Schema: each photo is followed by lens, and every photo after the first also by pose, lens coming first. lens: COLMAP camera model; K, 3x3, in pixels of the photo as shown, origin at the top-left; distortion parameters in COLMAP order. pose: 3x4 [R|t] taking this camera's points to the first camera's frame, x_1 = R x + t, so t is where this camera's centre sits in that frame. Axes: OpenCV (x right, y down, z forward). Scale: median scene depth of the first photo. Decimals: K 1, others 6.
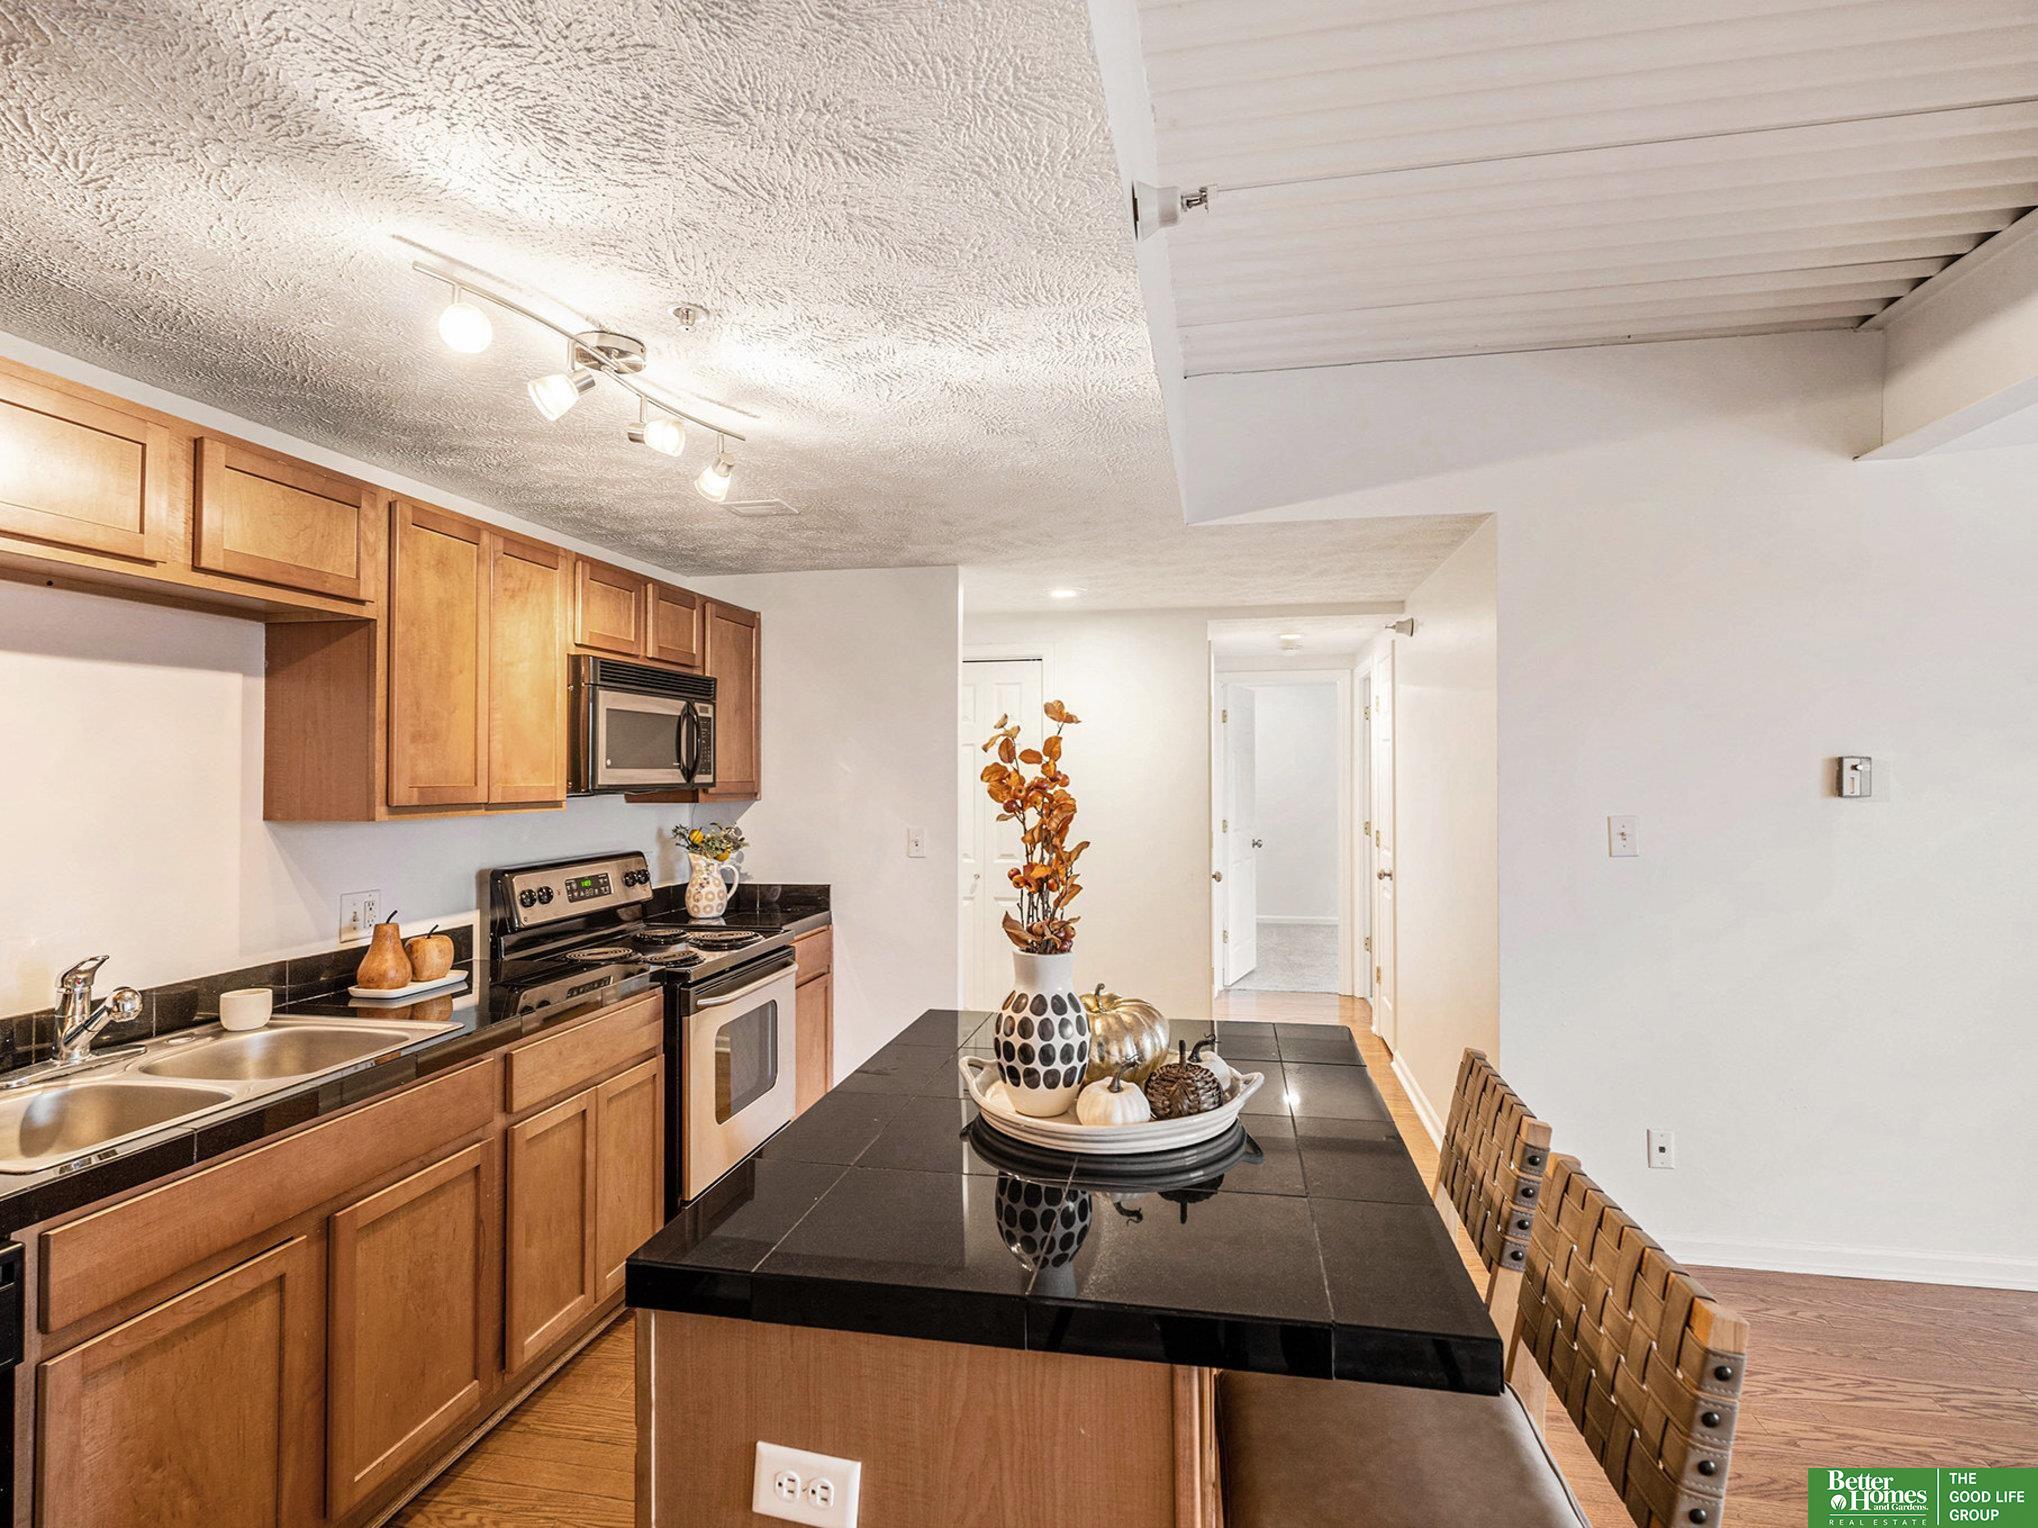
lens RADIAL K [[1035.6, 0, 1004.5], [0, 1035.6, 754.5], [0, 0, 1]] dist [-0.016885, 0.001218]
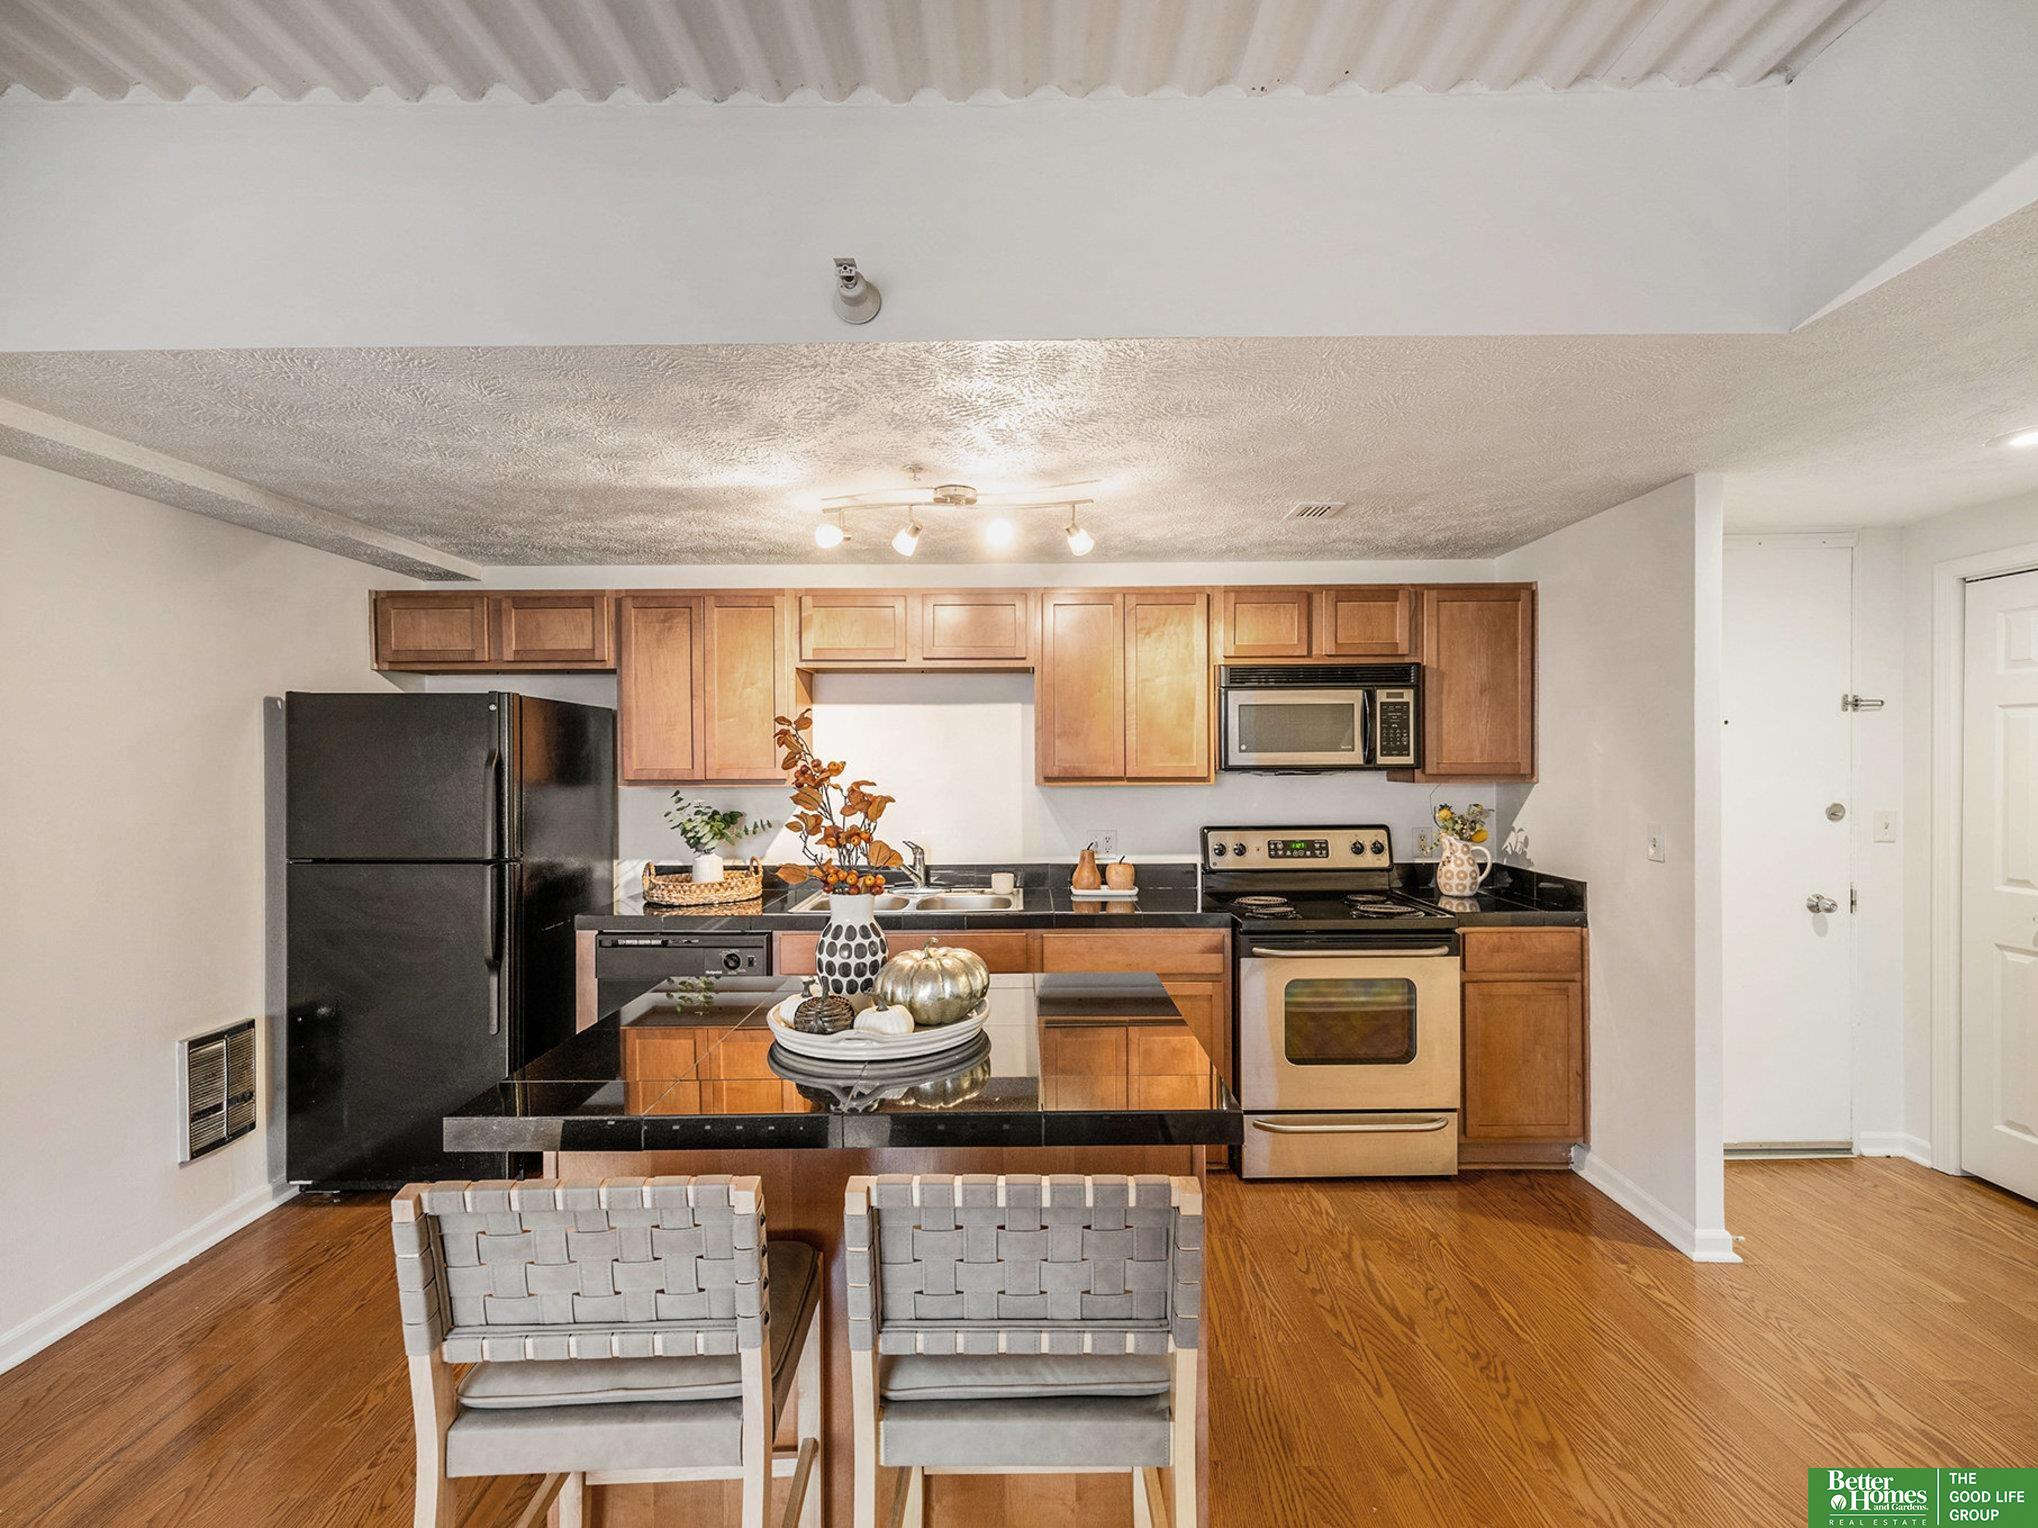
lens RADIAL K [[933.0, 0, 1031.9], [0, 933.0, 762.4], [0, 0, 1]] dist [0.012444, 0.000368]
pose [[0.208120, 0.004655, -0.978092, 0.677156], [0.026198, 0.999603, 0.010332, 0.007361], [0.977752, -0.027775, 0.207915, 0.516512]]
